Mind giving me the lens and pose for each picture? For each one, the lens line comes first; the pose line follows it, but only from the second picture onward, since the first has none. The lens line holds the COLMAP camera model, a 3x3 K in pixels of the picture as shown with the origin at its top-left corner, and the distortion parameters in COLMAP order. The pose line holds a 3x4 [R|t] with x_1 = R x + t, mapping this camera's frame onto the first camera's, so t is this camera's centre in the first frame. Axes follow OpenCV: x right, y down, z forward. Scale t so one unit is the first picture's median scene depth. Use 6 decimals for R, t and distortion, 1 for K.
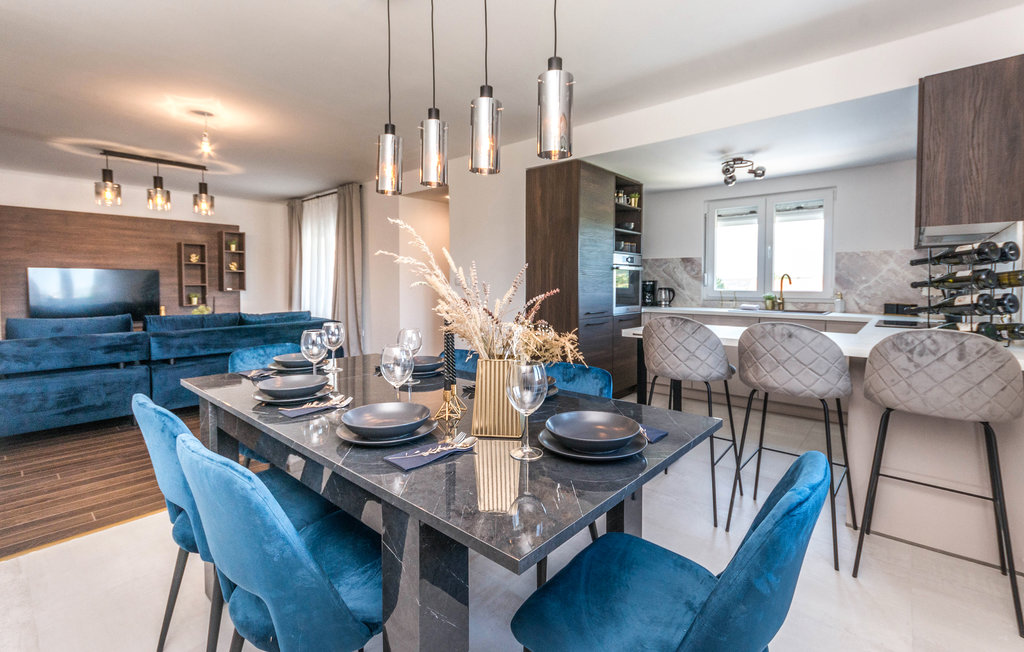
lens RADIAL K [[450.0, 0, 506.9], [0, 450.0, 292.1], [0, 0, 1]] dist [0.029336, 0.000269]
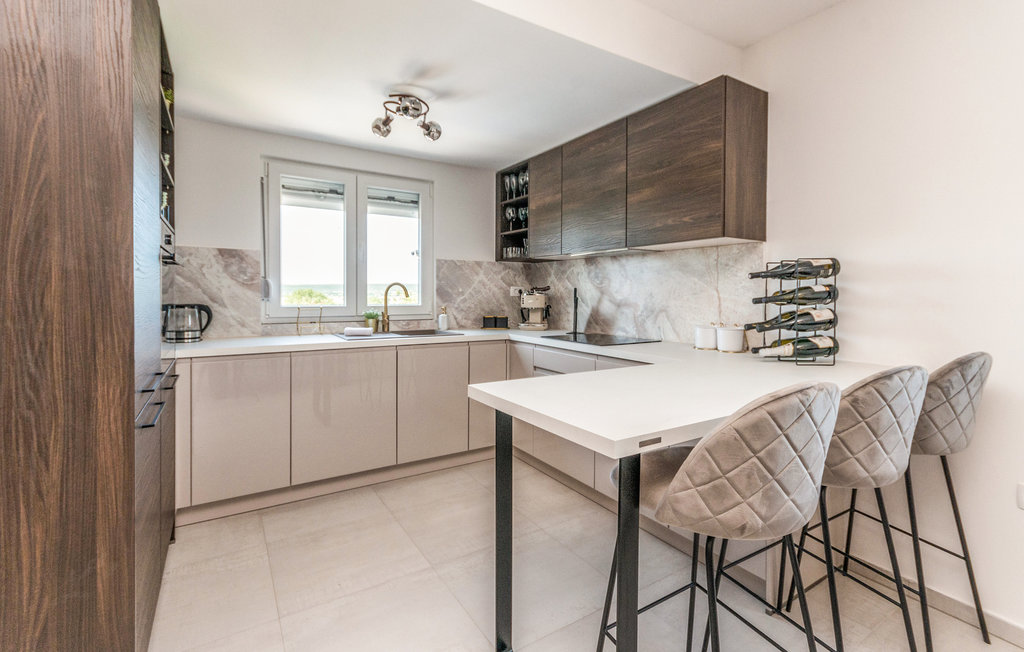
lens RADIAL K [[459.6, 0, 502.7], [0, 459.6, 298.5], [0, 0, 1]] dist [0.005804, -0.002826]
pose [[0.284182, -0.009868, 0.958719, -0.057063], [0.016209, 0.999854, 0.005486, -0.015357], [-0.958633, 0.013981, 0.284301, 0.602571]]
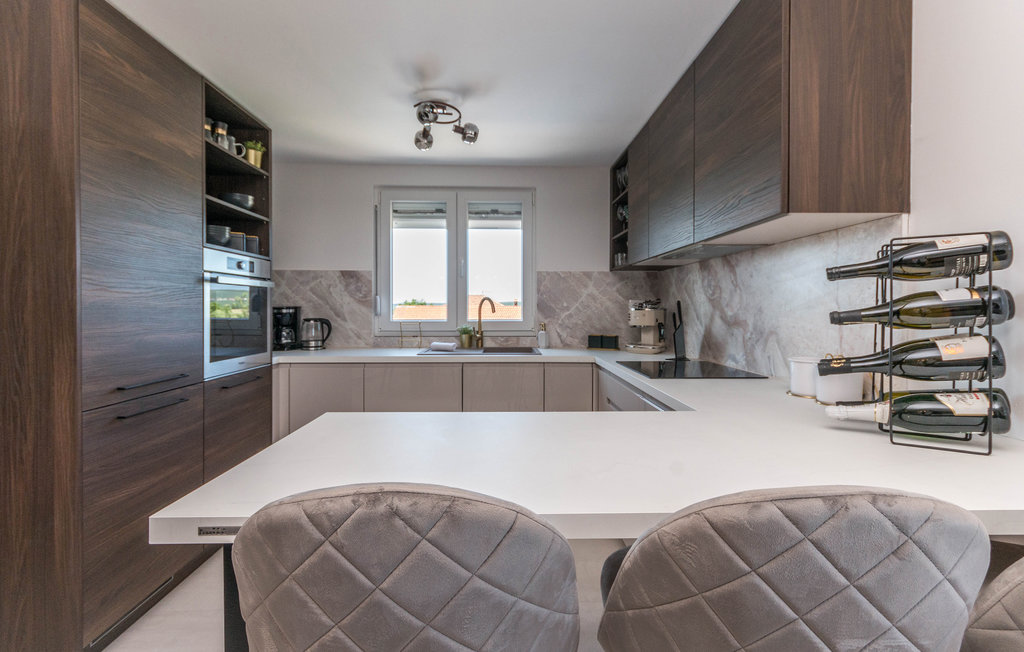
lens RADIAL K [[459.6, 0, 514.4], [0, 459.6, 310.6], [0, 0, 1]] dist [0.005804, -0.002826]
pose [[0.729177, -0.004049, 0.684313, 0.142758], [0.014760, 0.999843, -0.009812, -0.011607], [-0.684166, 0.017255, 0.729122, 0.425770]]
